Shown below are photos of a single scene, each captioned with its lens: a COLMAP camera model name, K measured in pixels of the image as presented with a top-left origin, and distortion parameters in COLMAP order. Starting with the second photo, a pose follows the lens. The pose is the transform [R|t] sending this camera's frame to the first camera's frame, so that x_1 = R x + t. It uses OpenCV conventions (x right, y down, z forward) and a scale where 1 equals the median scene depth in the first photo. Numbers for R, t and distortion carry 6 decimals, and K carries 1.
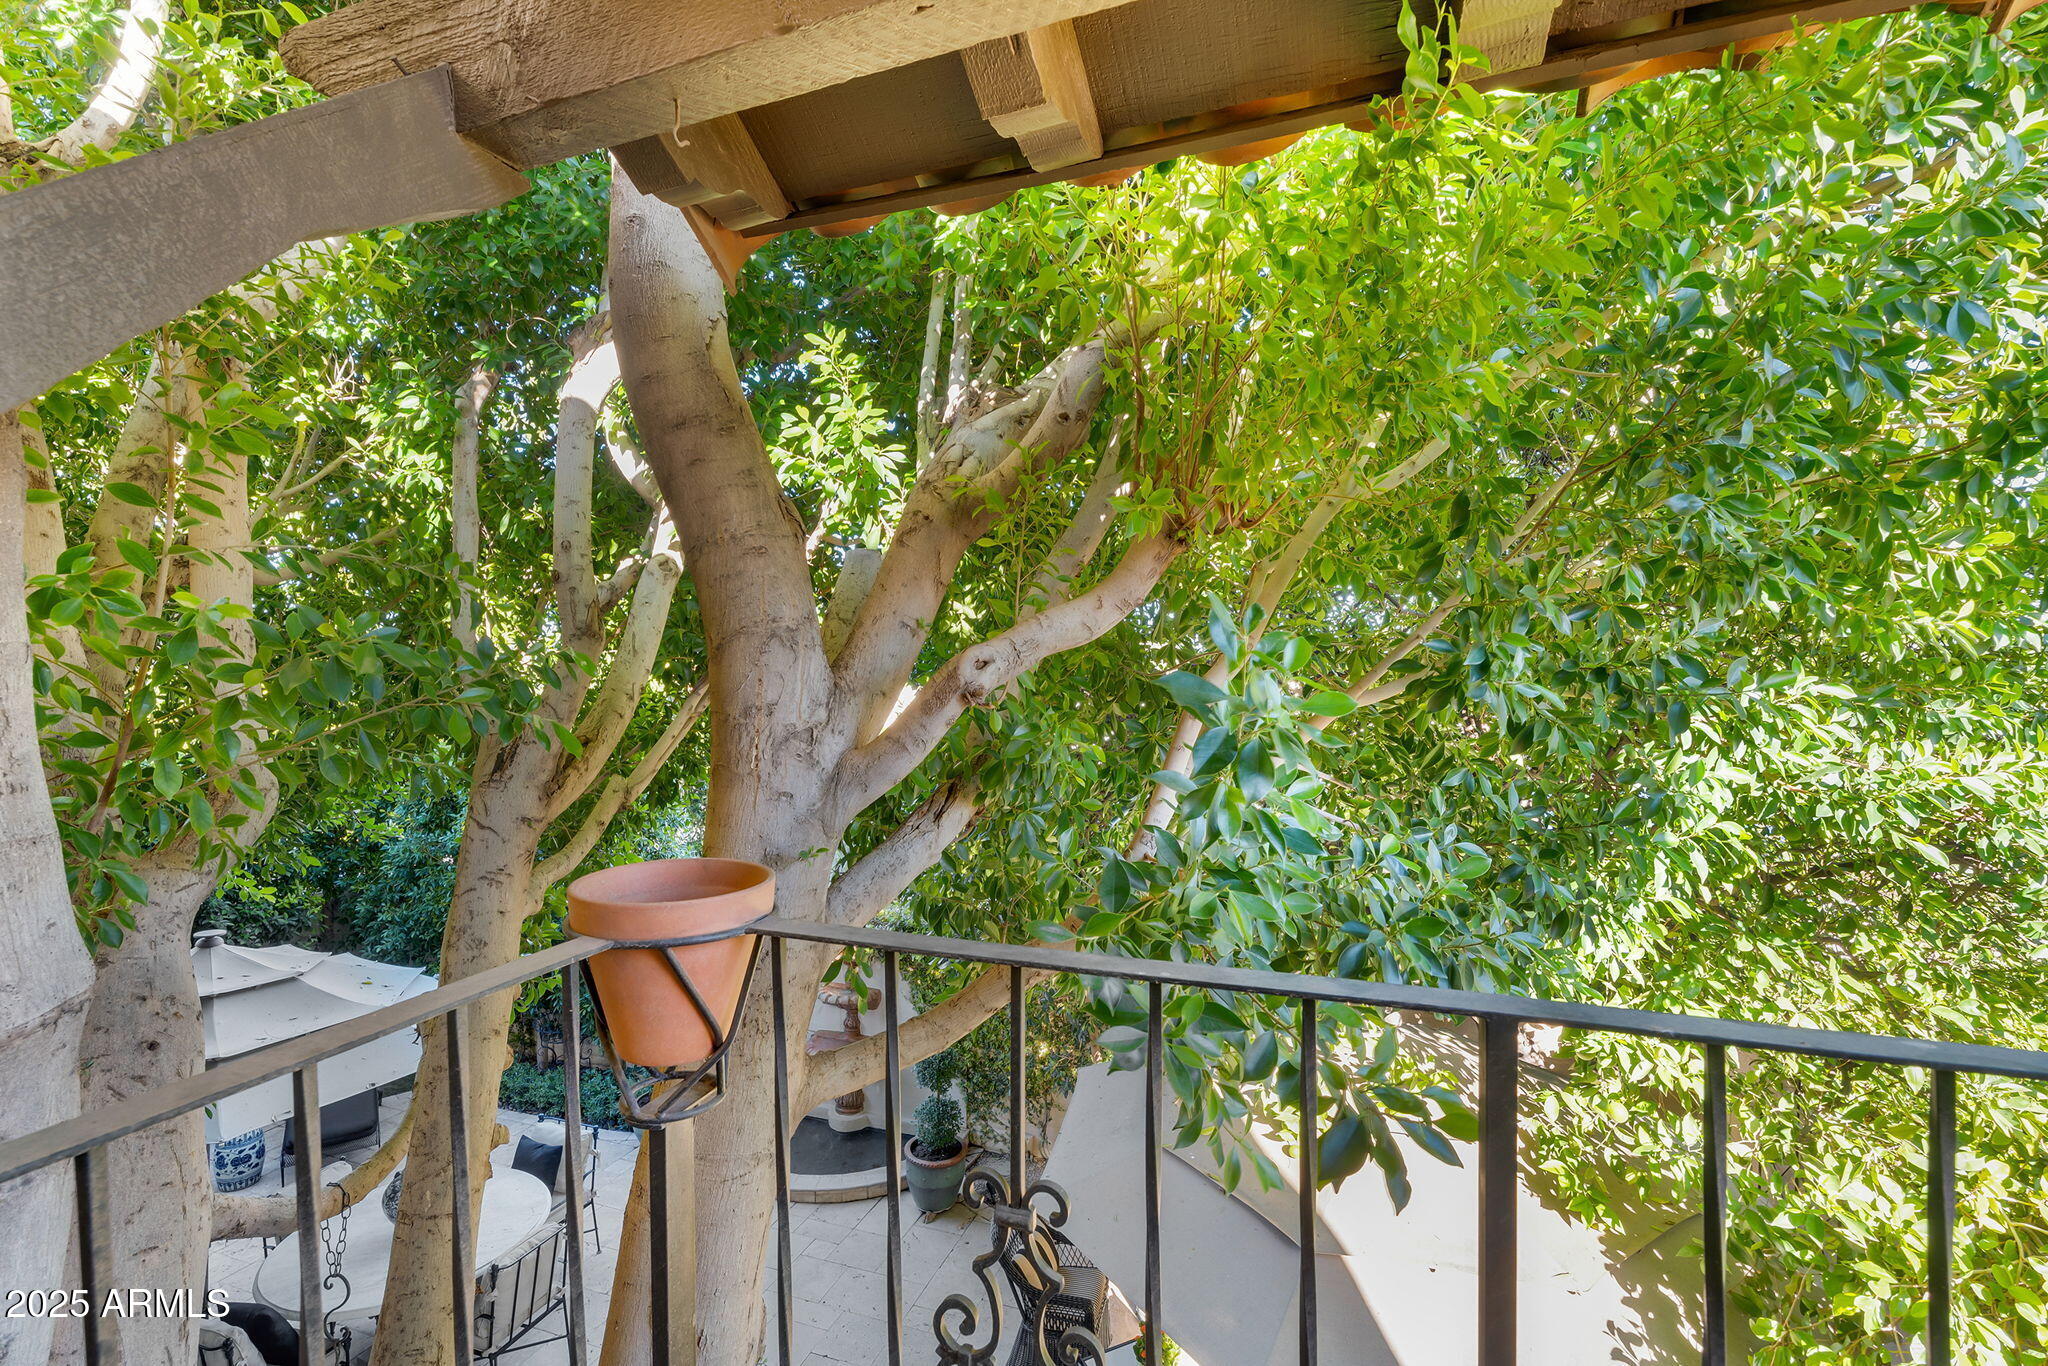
lens RADIAL K [[928.6, 0, 1018.4], [0, 928.6, 683.3], [0, 0, 1]] dist [0.007970, -0.002410]
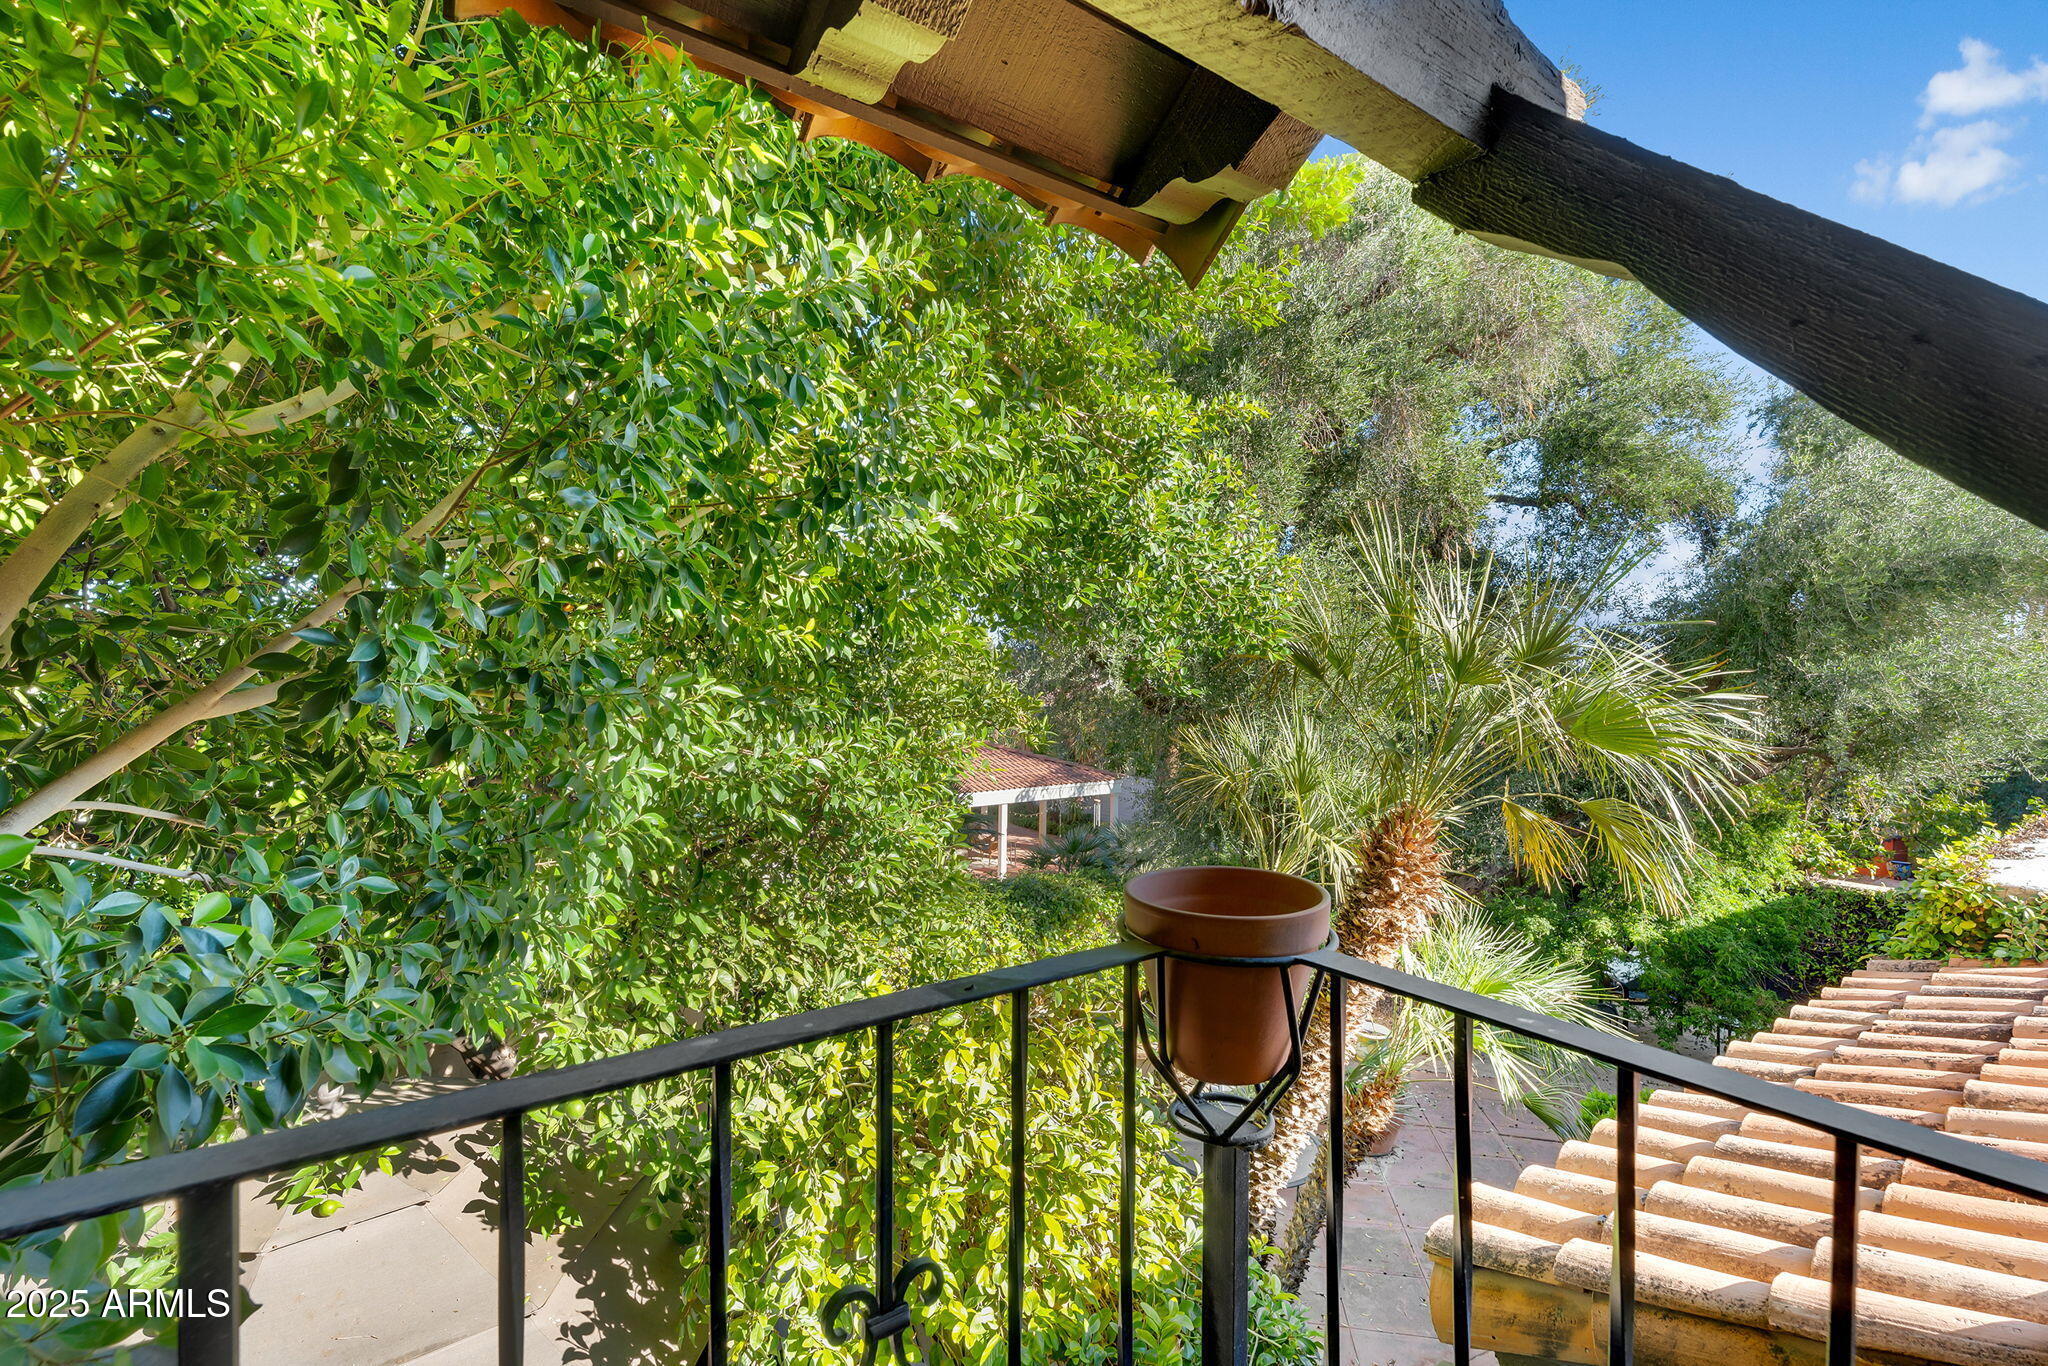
lens RADIAL K [[928.6, 0, 1022.4], [0, 928.6, 681.4], [0, 0, 1]] dist [0.007970, -0.002410]
pose [[0.556087, 0.003092, 0.831118, 0.116985], [0.000317, 0.999992, -0.003933, 0.000845], [-0.831124, 0.002451, 0.556082, 0.056352]]
